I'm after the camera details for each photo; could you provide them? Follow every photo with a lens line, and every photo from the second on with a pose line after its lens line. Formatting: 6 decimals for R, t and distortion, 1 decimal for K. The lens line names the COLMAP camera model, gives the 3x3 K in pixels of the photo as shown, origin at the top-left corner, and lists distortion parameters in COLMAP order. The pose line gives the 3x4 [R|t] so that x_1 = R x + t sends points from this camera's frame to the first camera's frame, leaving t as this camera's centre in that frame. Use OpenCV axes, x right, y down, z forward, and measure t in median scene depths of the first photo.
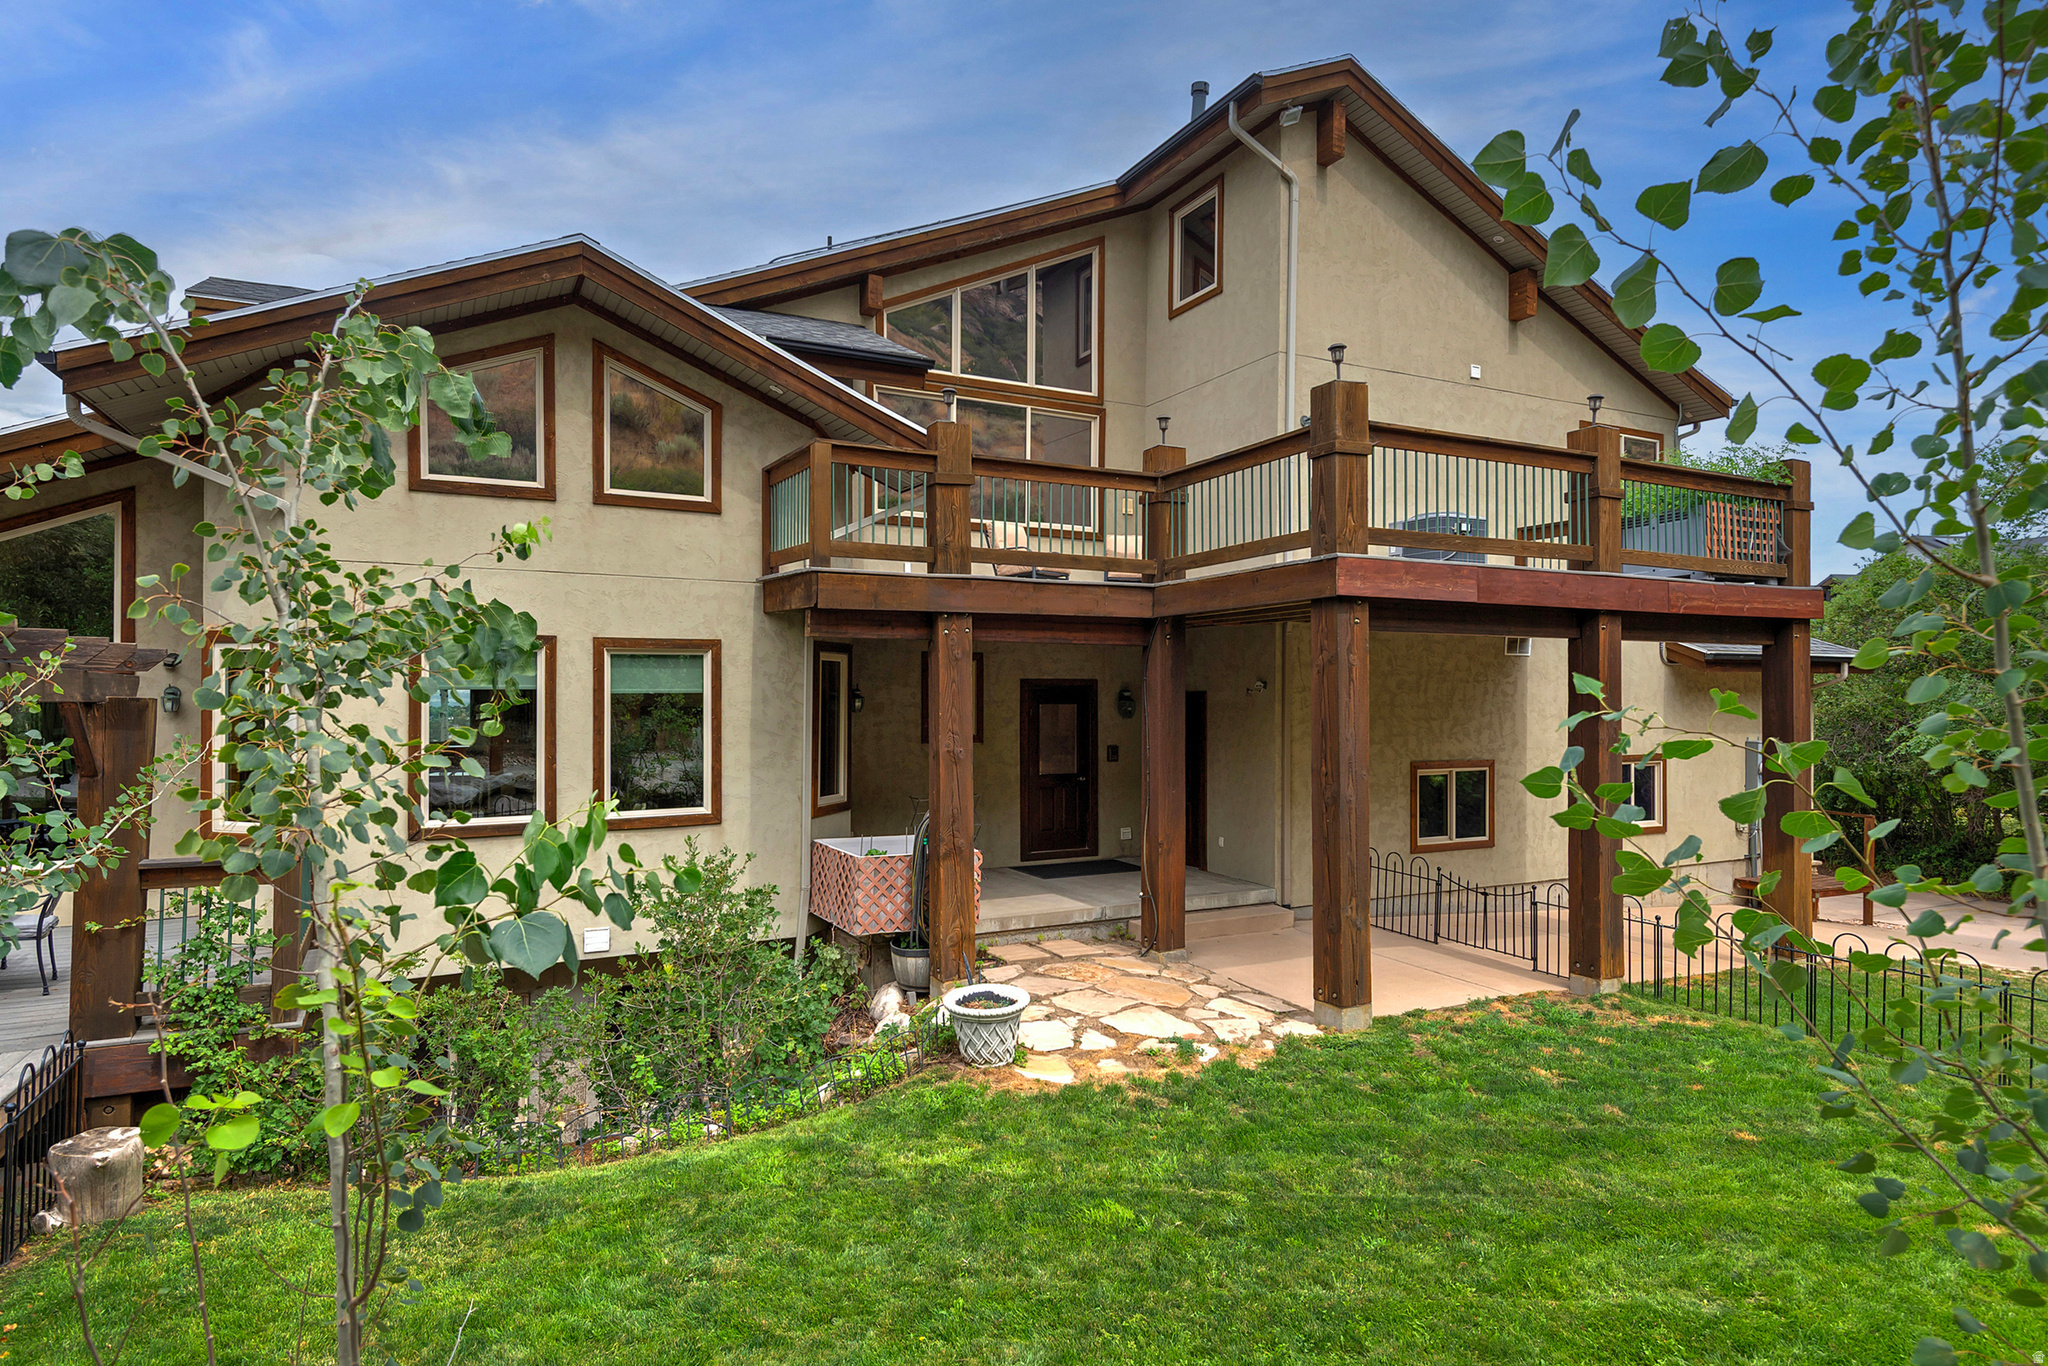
lens RADIAL K [[1103.0, 0, 1037.3], [0, 1103.0, 697.7], [0, 0, 1]] dist [0.016412, -0.000166]
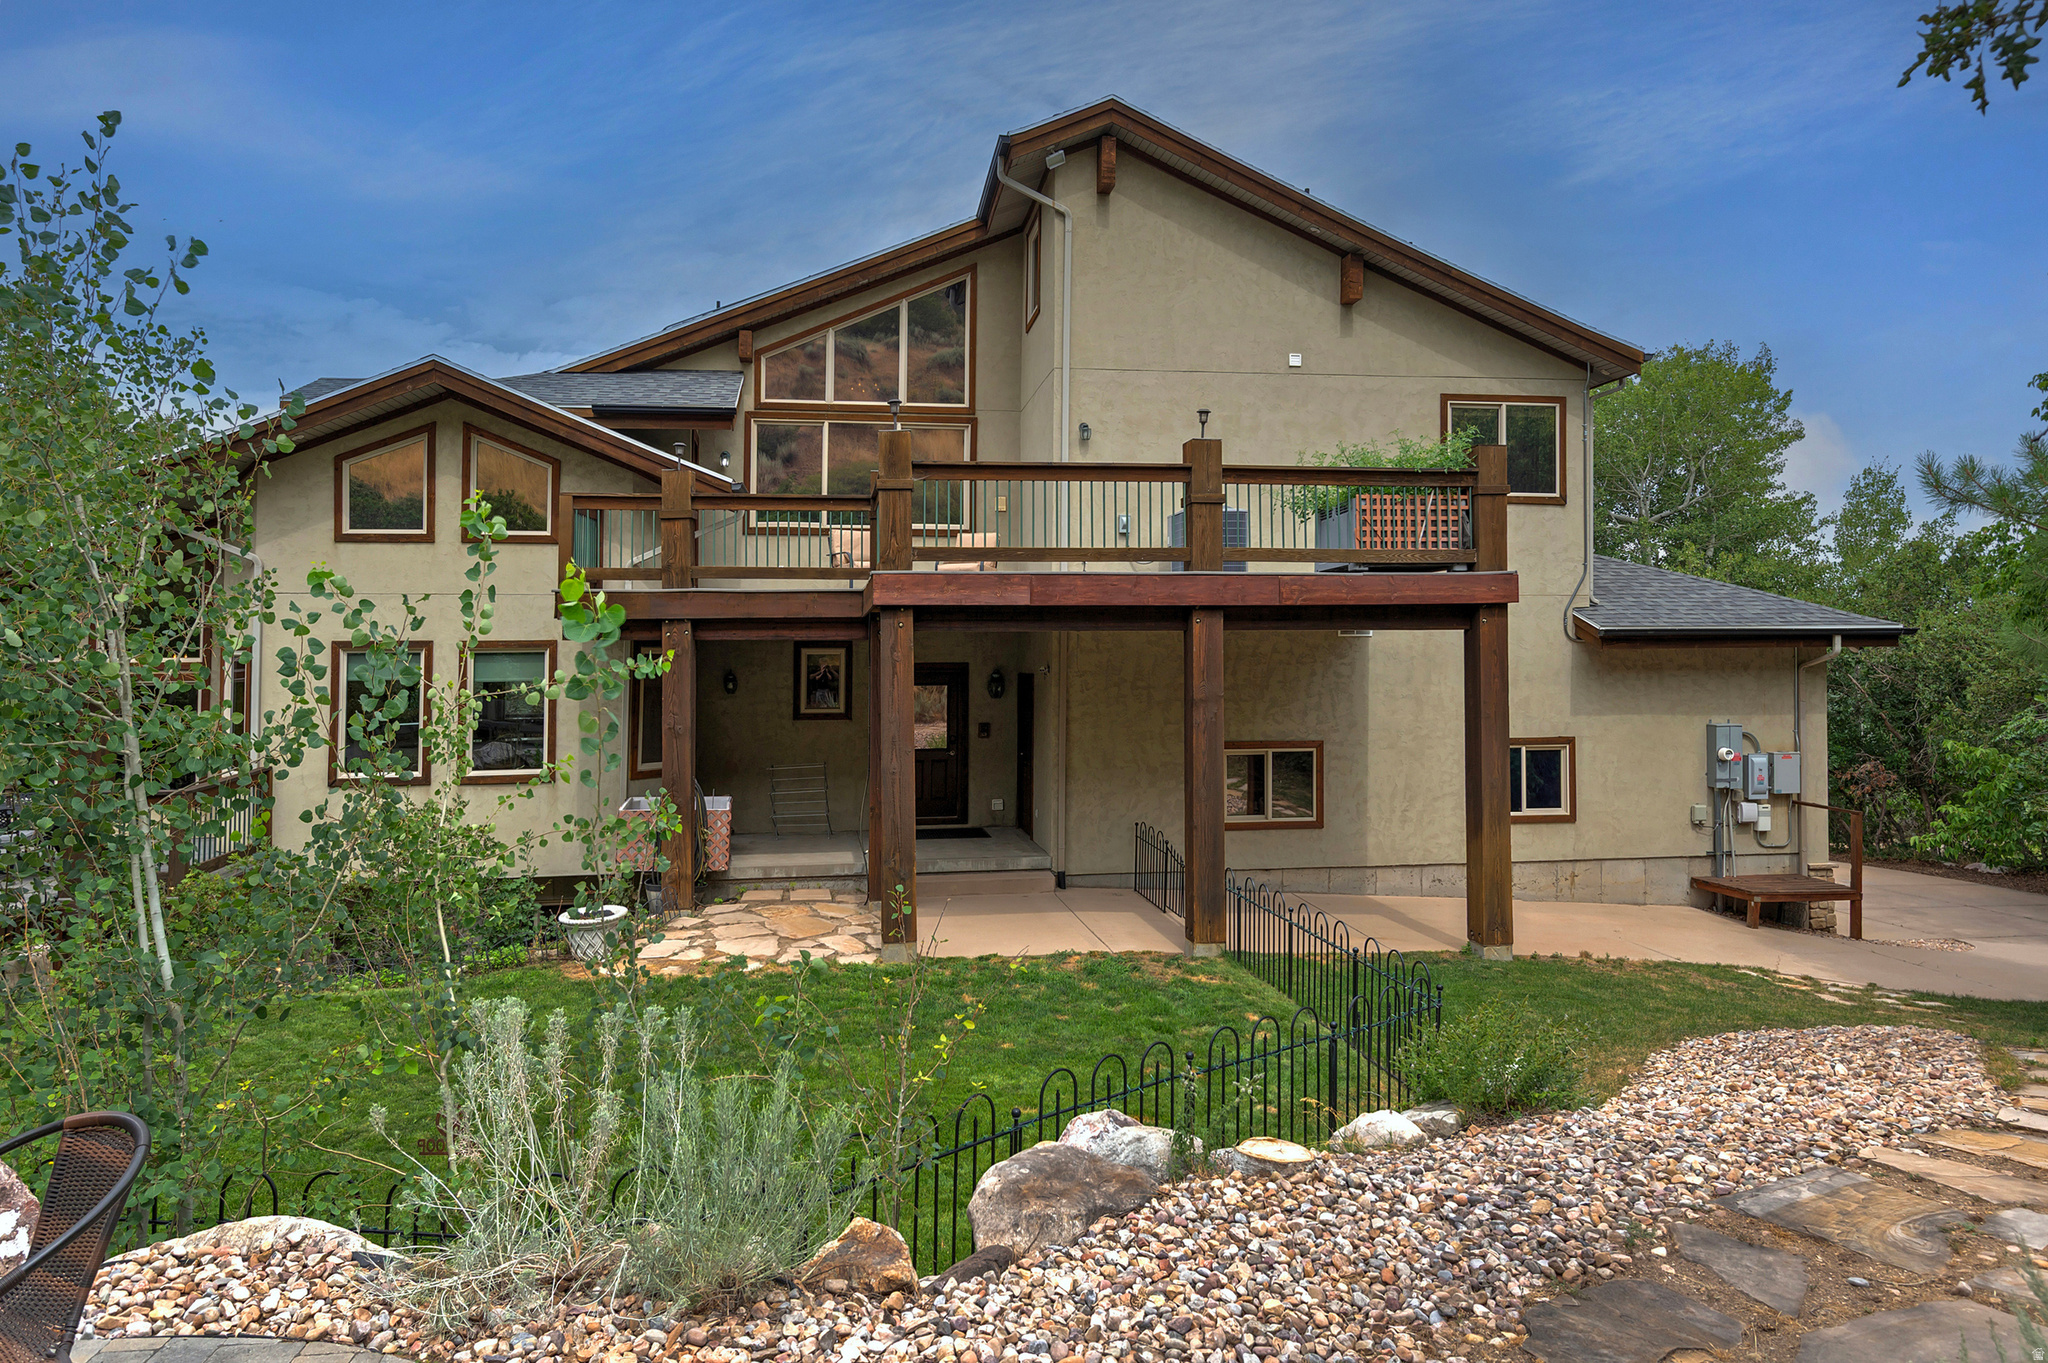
lens RADIAL K [[1231.2, 0, 1035.0], [0, 1231.2, 610.3], [0, 0, 1]] dist [0.023448, -0.008753]
pose [[0.947358, -0.019214, -0.319600, 0.654424], [0.006026, 0.999091, -0.042203, -0.020735], [0.320120, 0.038055, 0.946612, -0.182805]]
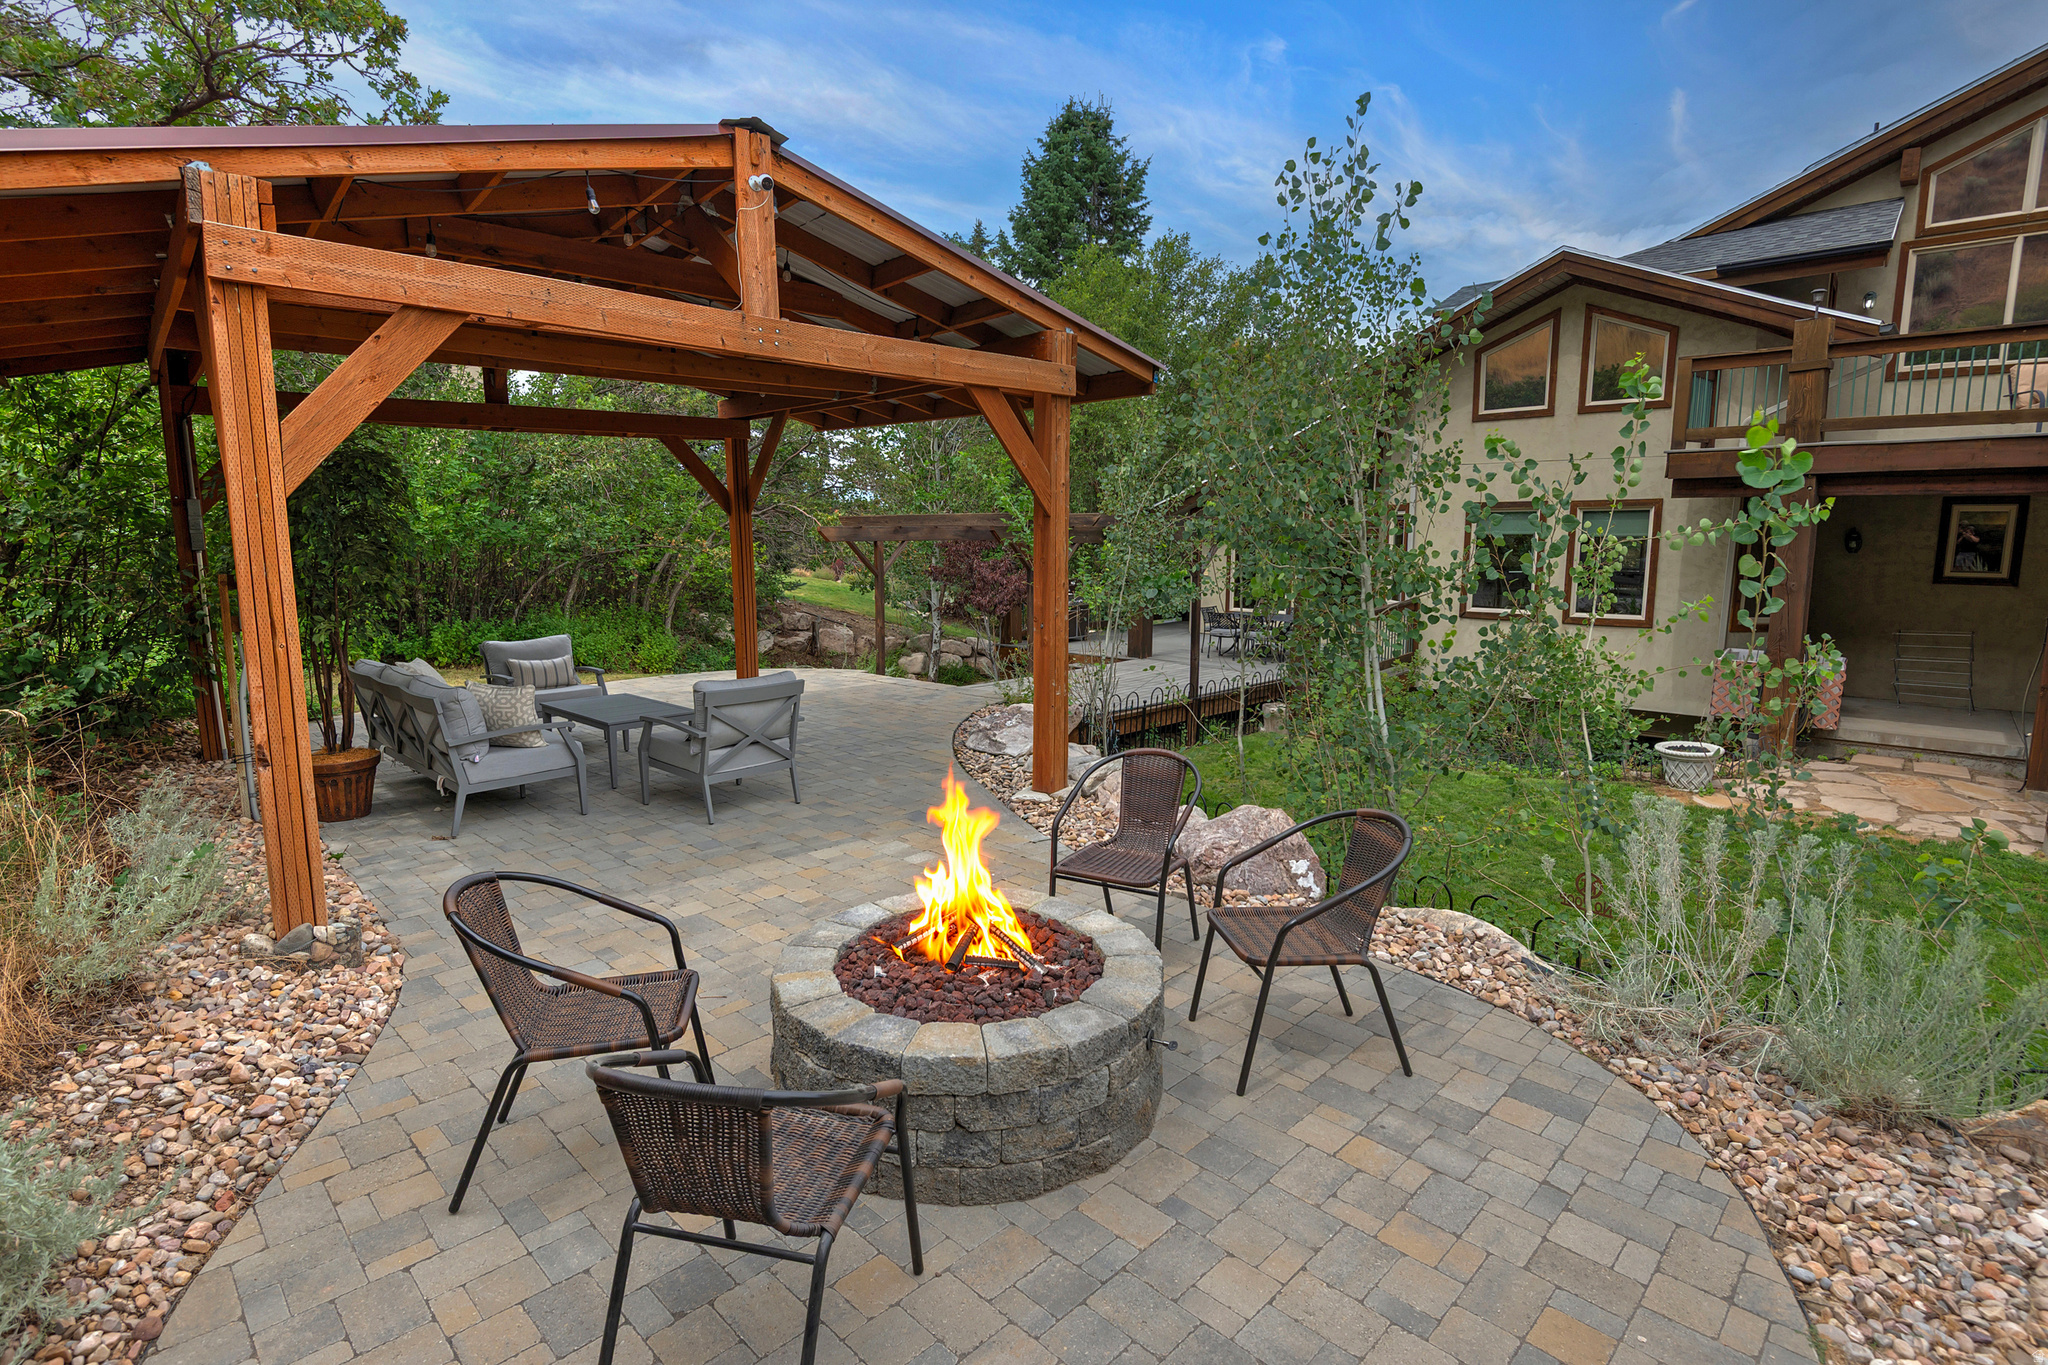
lens RADIAL K [[1024.4, 0, 1026.9], [0, 1024.4, 669.4], [0, 0, 1]] dist [0.020435, -0.016074]
pose [[0.339960, 0.128009, -0.931687, 0.638636], [0.000489, 0.990669, 0.136292, -0.015002], [0.940440, -0.046790, 0.336725, -0.204435]]
